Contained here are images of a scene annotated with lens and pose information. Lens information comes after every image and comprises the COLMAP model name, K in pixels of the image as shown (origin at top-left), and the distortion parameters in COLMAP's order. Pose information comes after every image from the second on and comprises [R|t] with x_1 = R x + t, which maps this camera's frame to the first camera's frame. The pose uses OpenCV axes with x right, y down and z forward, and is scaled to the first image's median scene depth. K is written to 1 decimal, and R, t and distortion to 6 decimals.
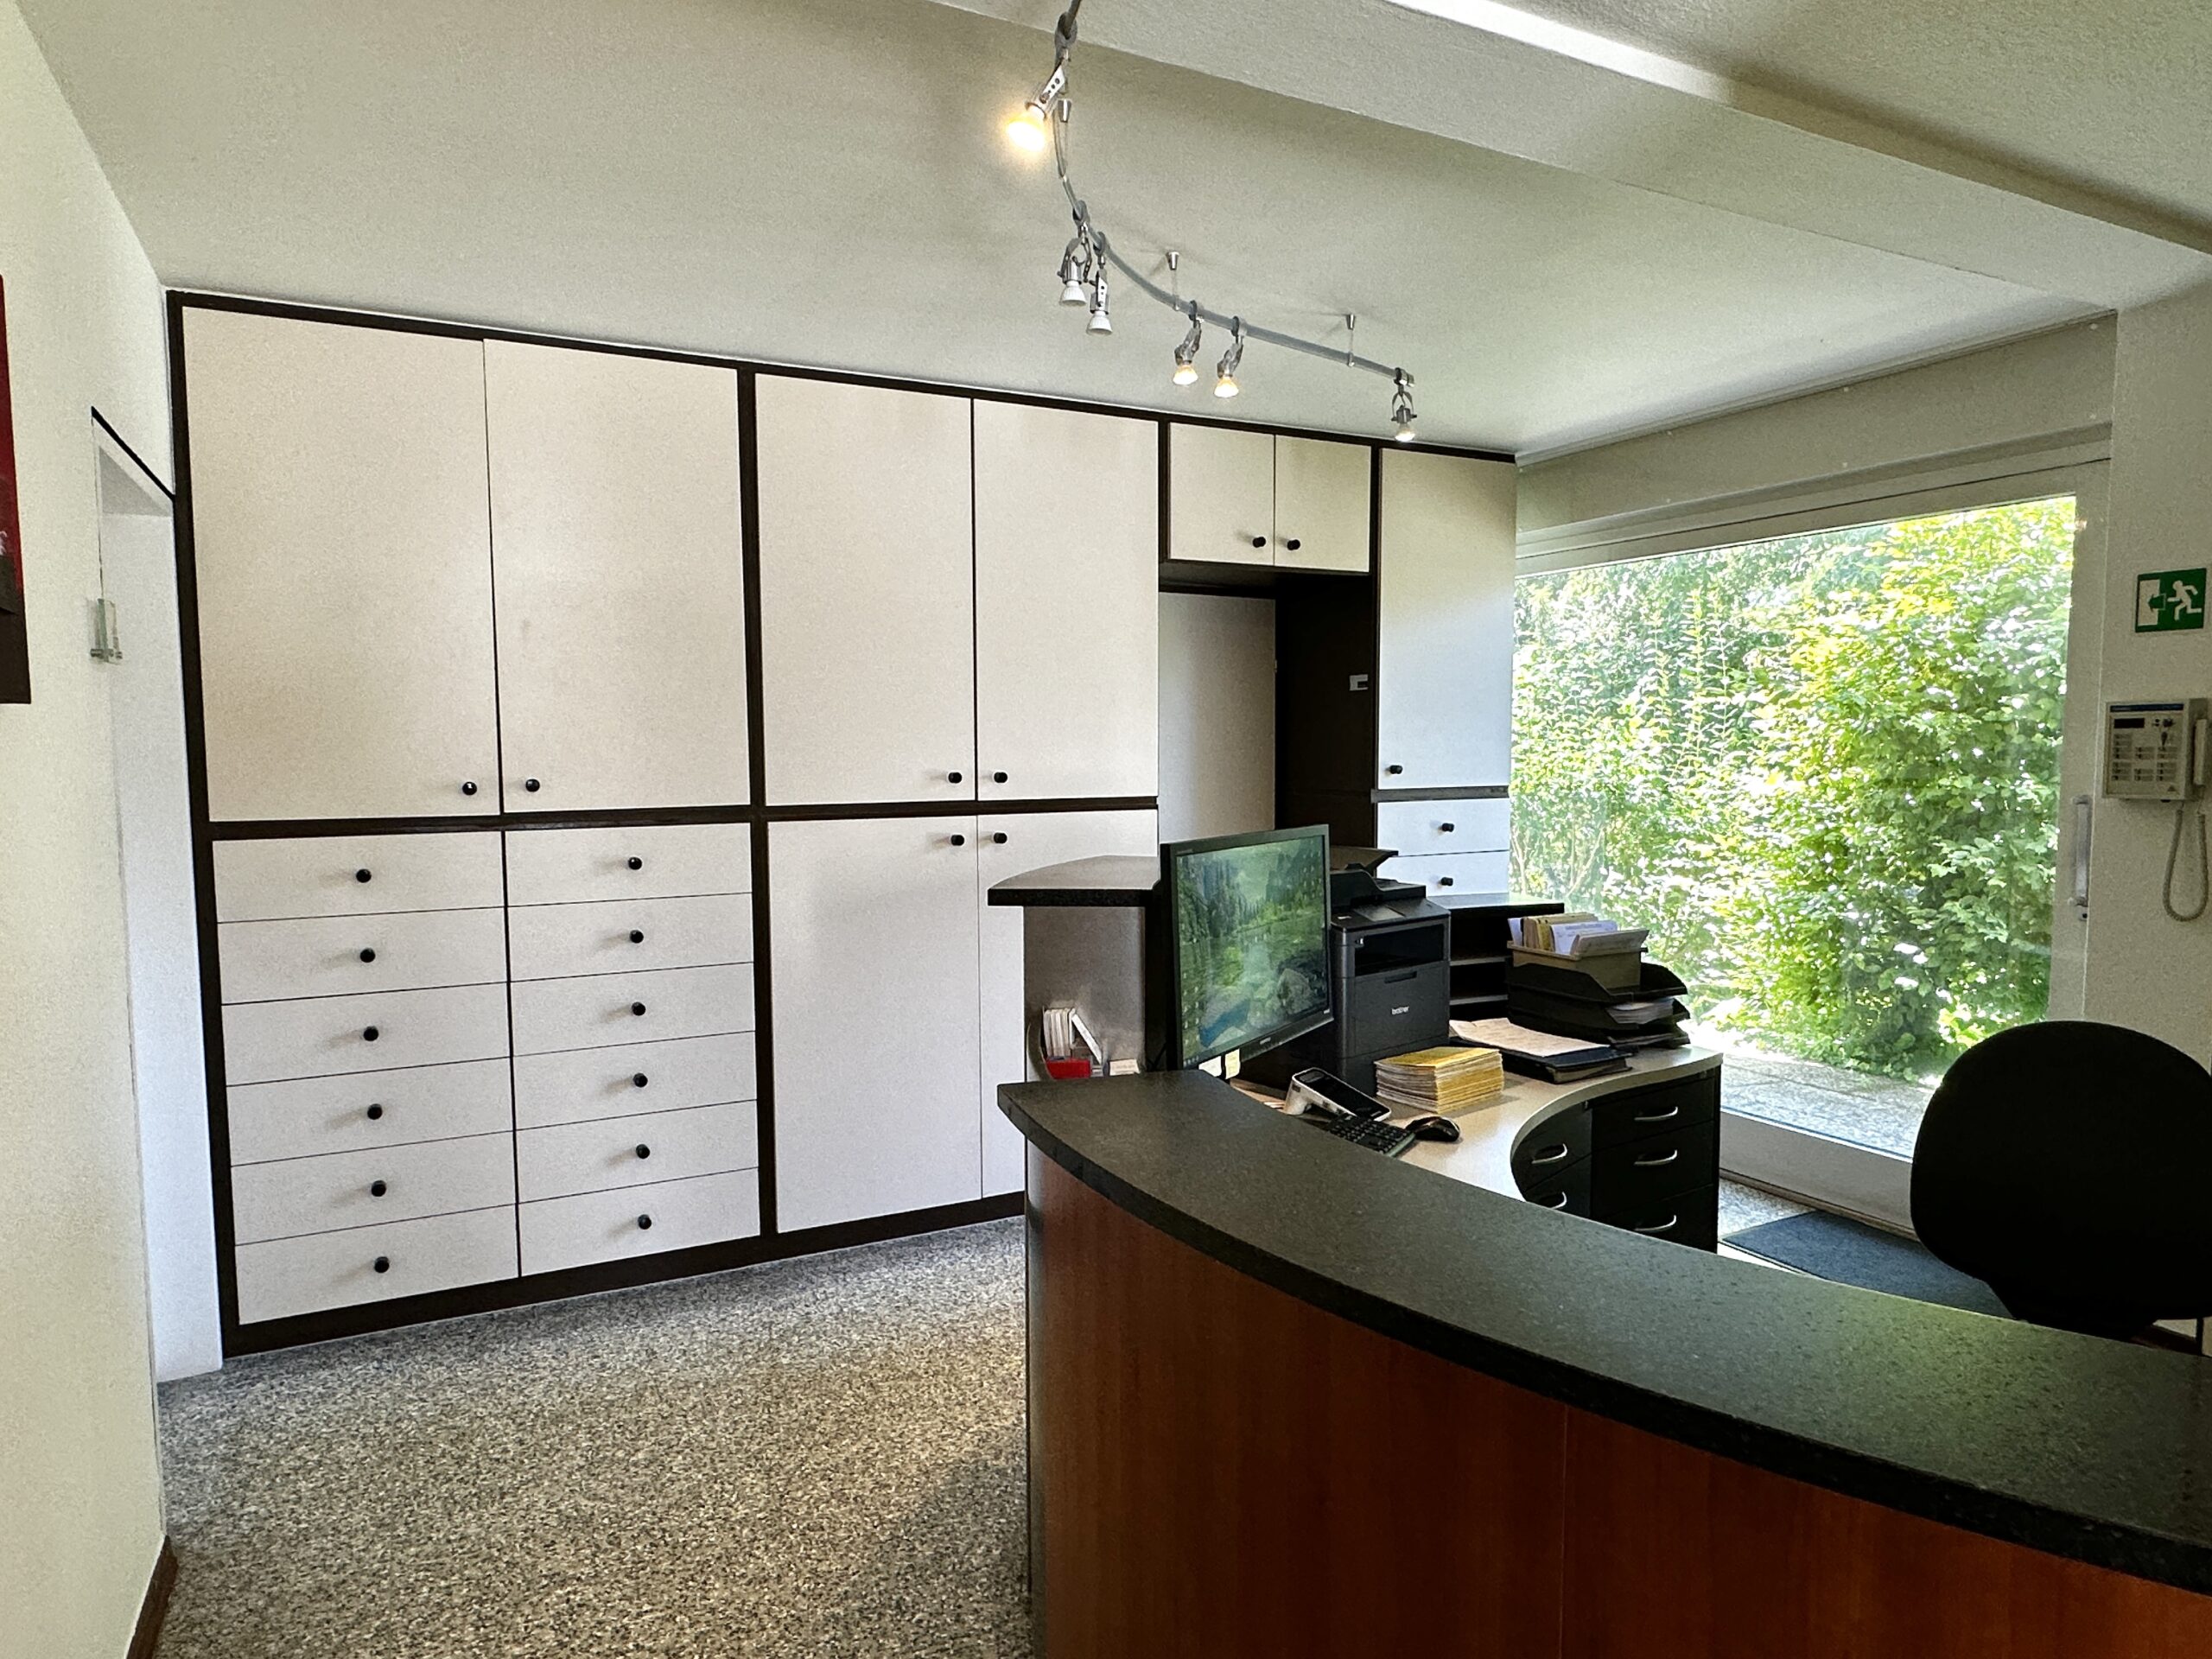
lens RADIAL K [[1335.4, 0, 1106.0], [0, 1335.4, 829.5], [0, 0, 1]] dist [-0.002139, 0.000193]
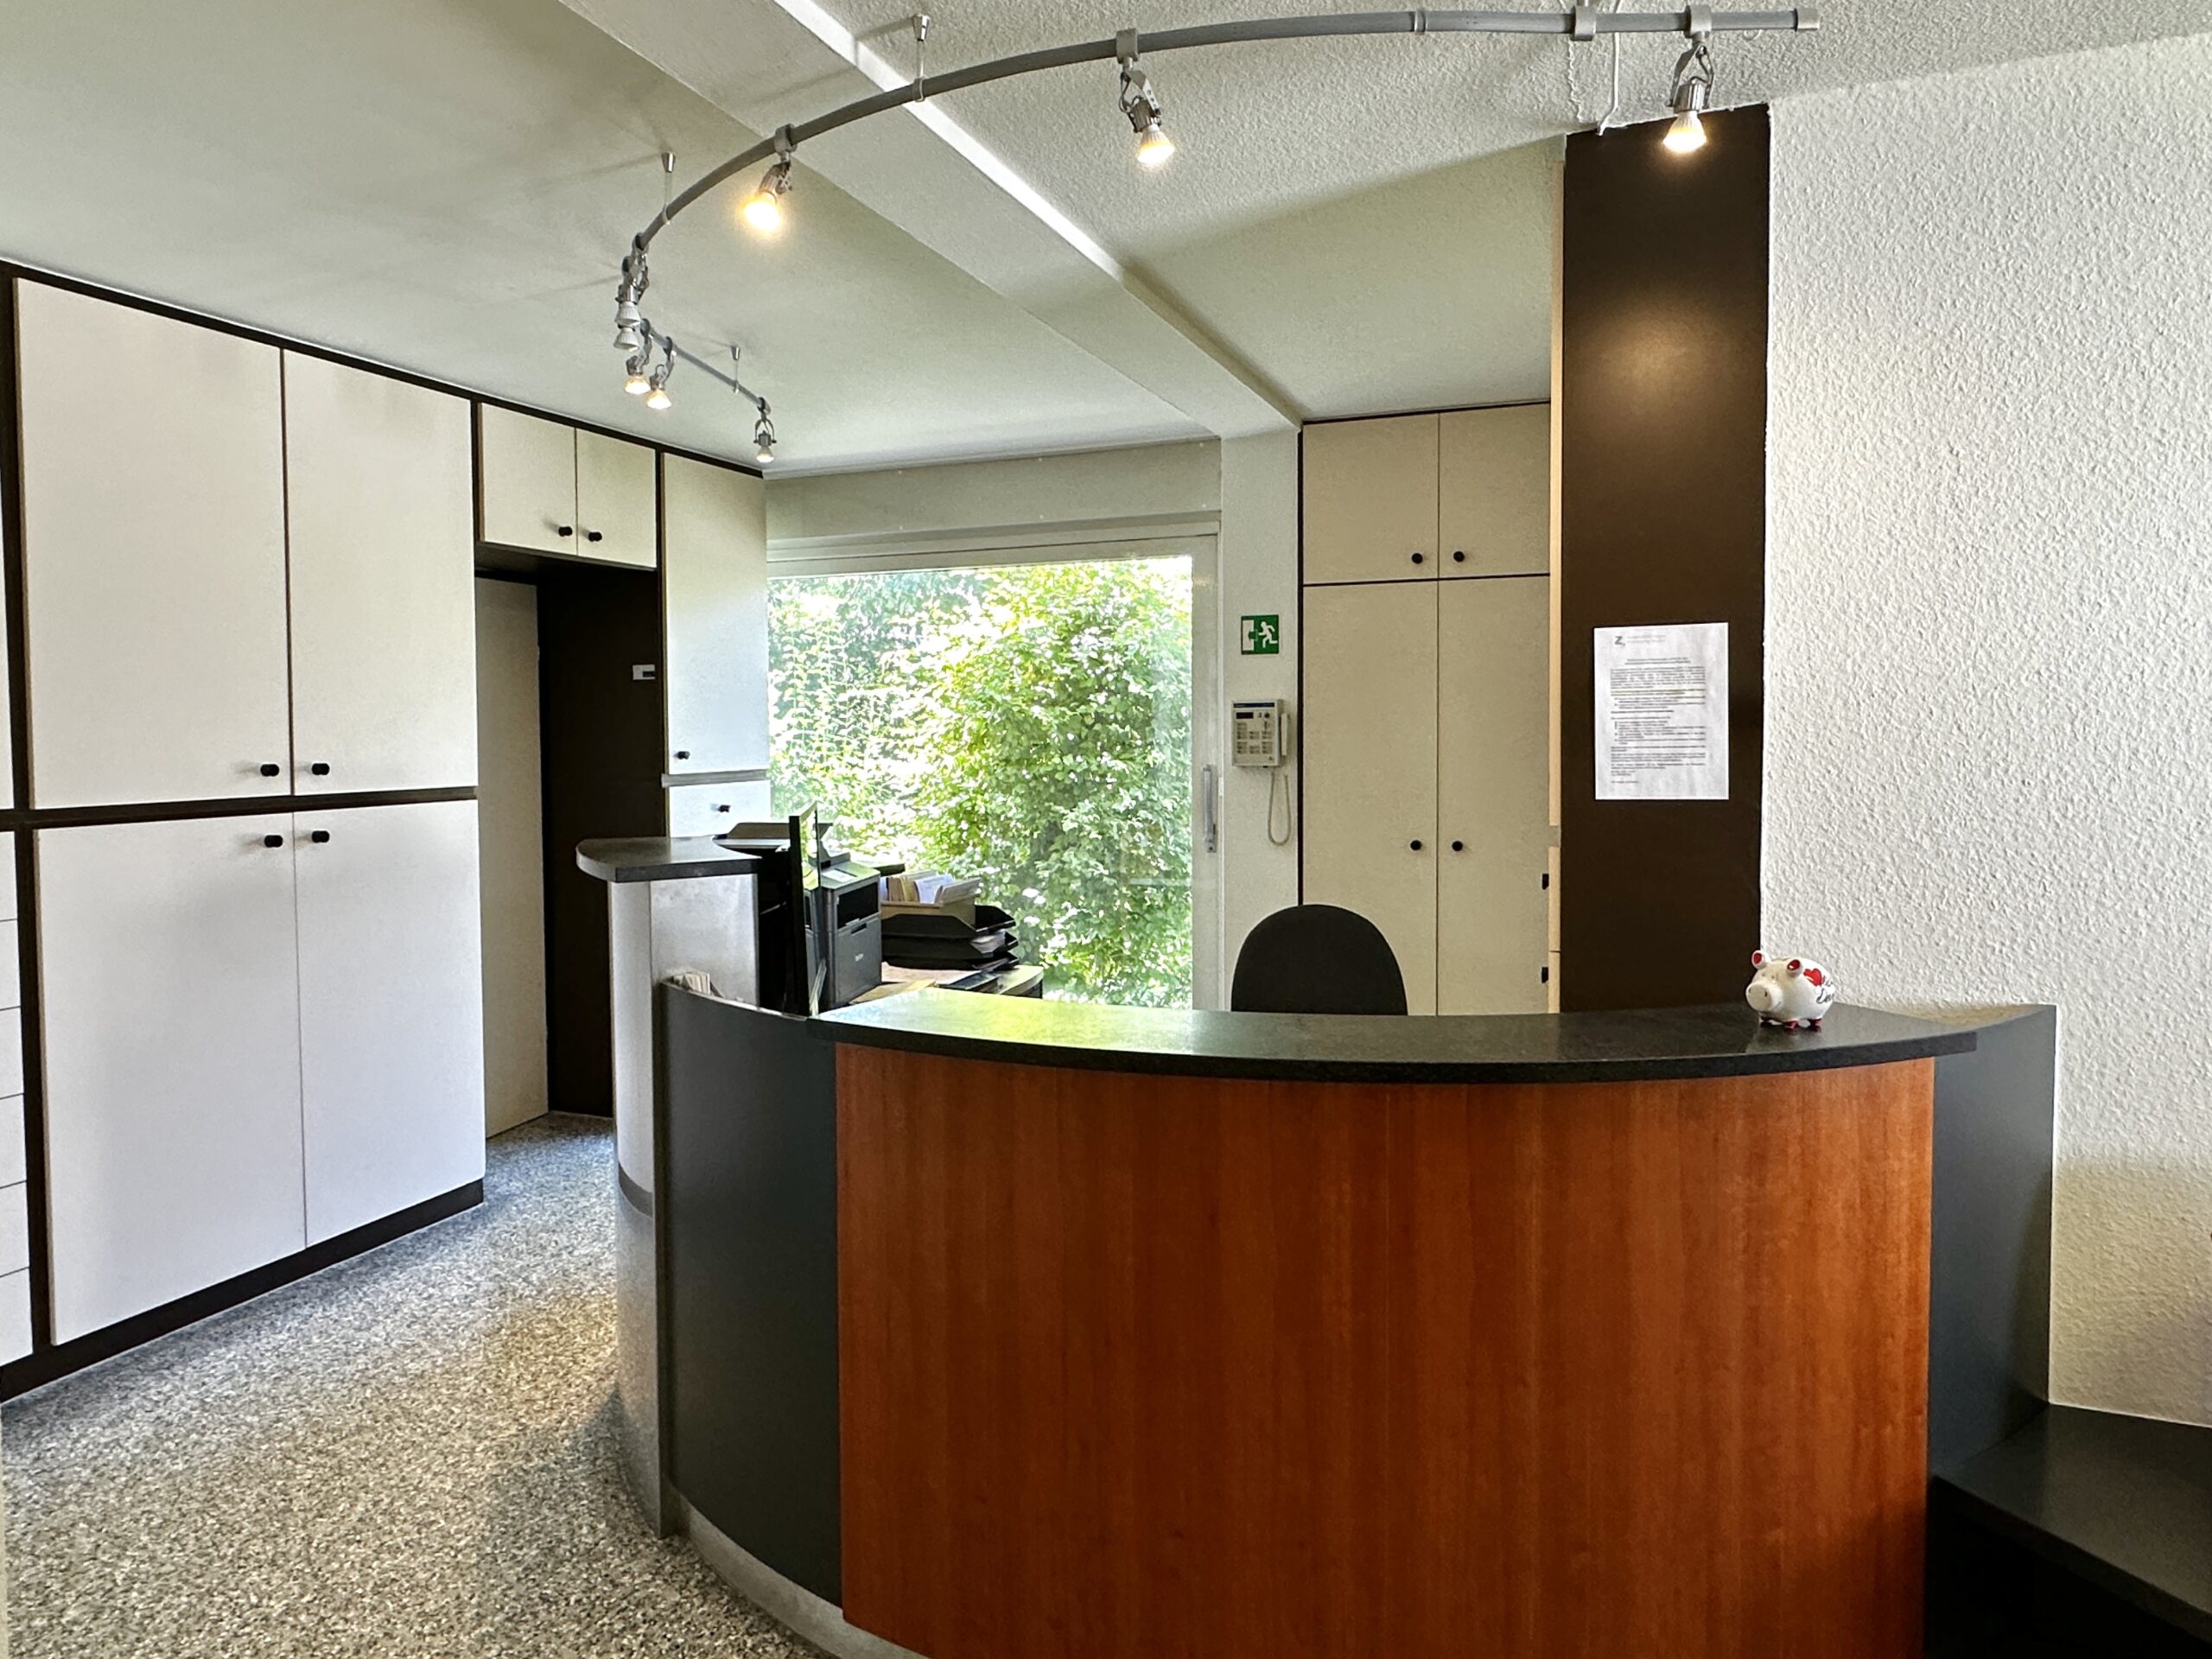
lens RADIAL K [[1363.0, 0, 1106.4], [0, 1363.0, 747.0], [0, 0, 1]] dist [0.000537, 0.000466]
pose [[0.759101, -0.010142, 0.650894, -0.274881], [0.044832, 0.998319, -0.036729, 0.003603], [-0.649427, 0.057061, 0.758280, -0.040726]]
